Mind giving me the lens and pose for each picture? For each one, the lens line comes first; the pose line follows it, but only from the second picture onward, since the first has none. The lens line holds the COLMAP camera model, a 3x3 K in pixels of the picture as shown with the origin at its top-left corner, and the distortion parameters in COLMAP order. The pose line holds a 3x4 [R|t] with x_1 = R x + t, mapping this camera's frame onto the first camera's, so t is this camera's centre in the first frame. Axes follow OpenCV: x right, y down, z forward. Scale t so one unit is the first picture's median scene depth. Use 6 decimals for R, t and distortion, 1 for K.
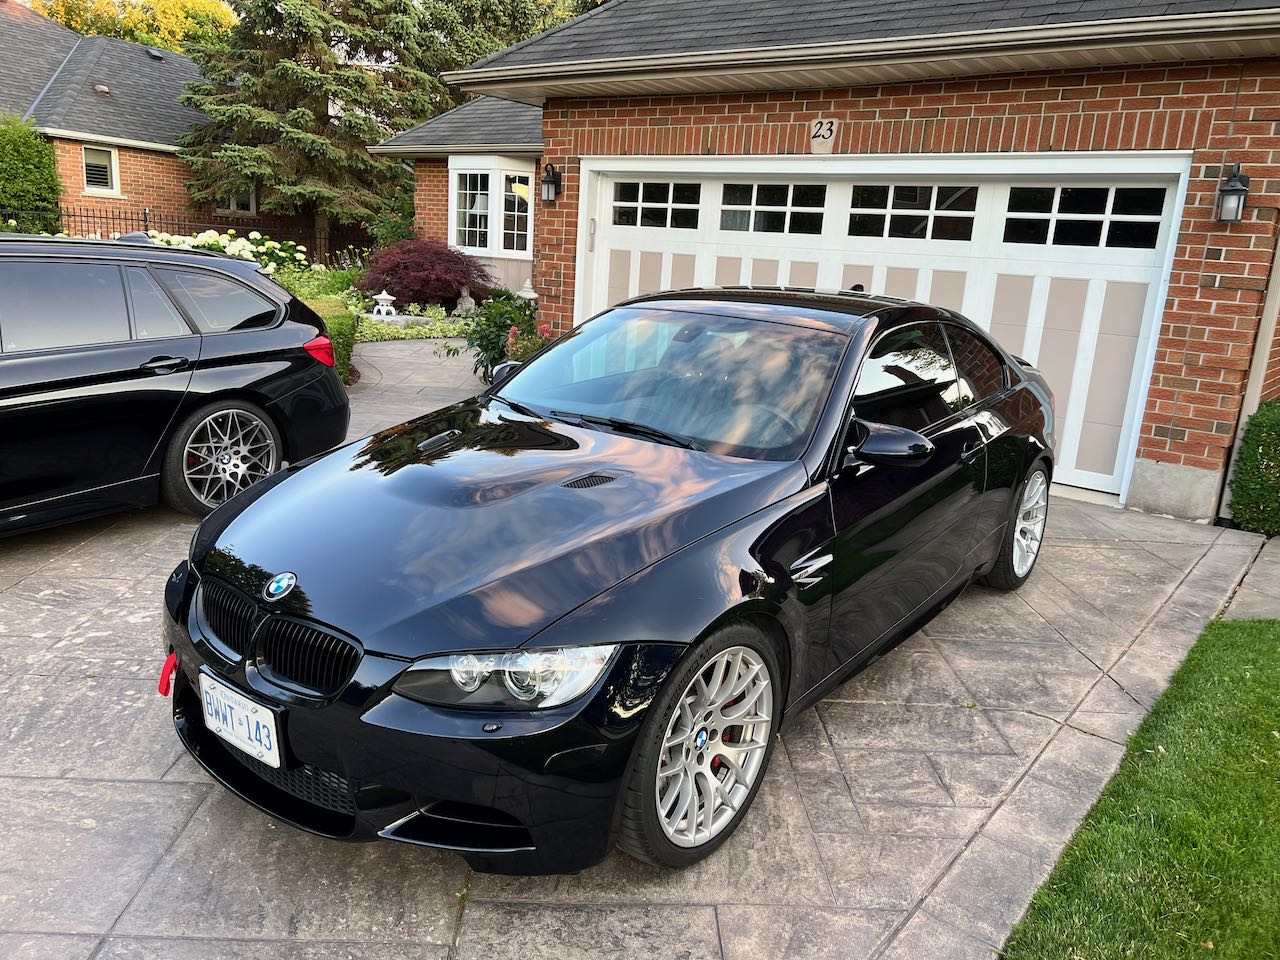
lens RADIAL K [[938.9, 0, 640.0], [0, 938.9, 480.0], [0, 0, 1]] dist [0.039563, -0.029026]
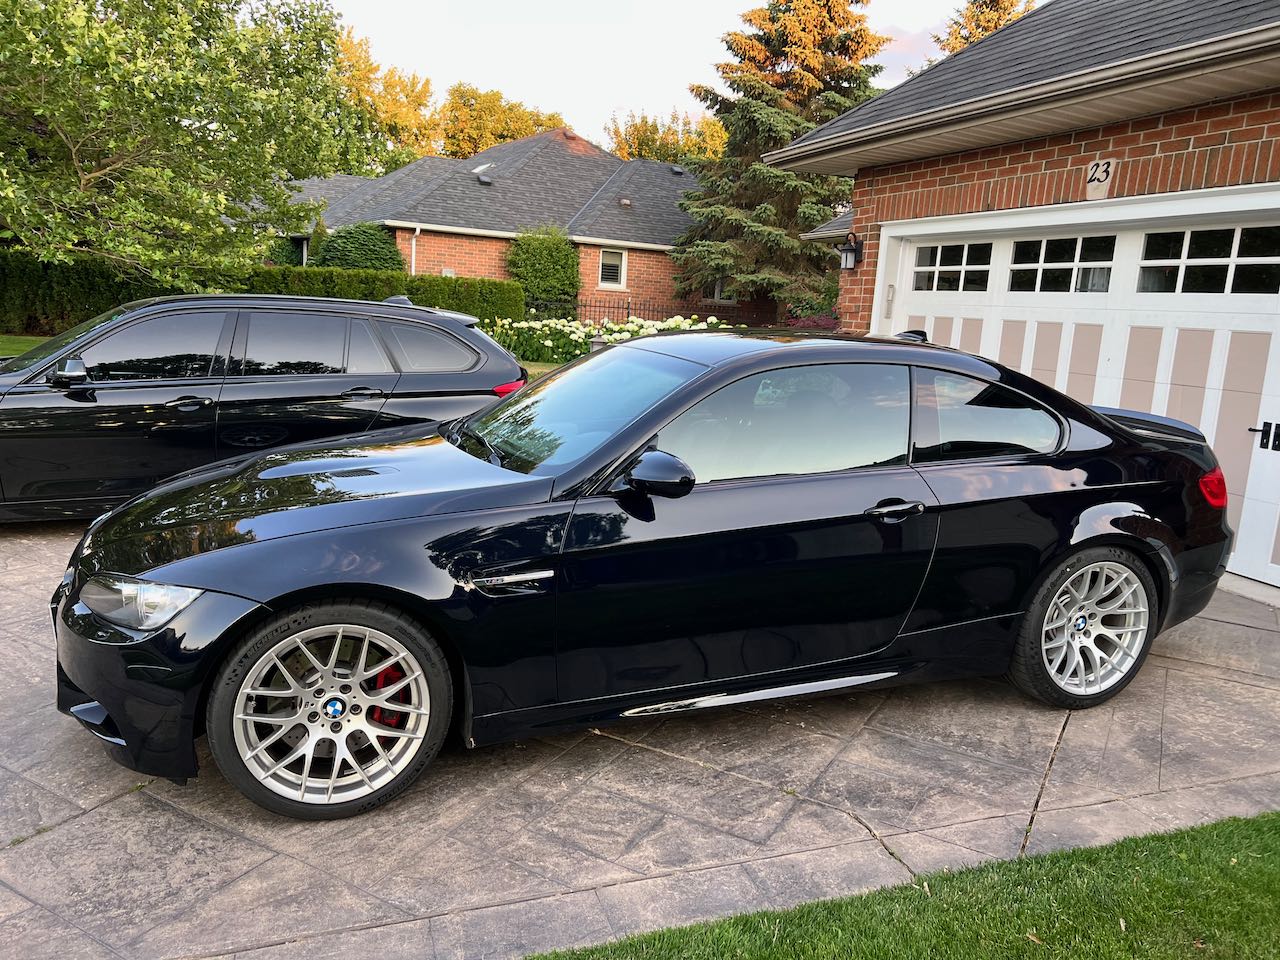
lens RADIAL K [[952.8, 0, 636.7], [0, 952.8, 473.7], [0, 0, 1]] dist [0.046569, -0.048819]
pose [[0.851383, 0.075378, -0.519100, 0.307731], [-0.127583, 0.989660, -0.065543, 0.012816], [0.508792, 0.122031, 0.852196, 0.069500]]
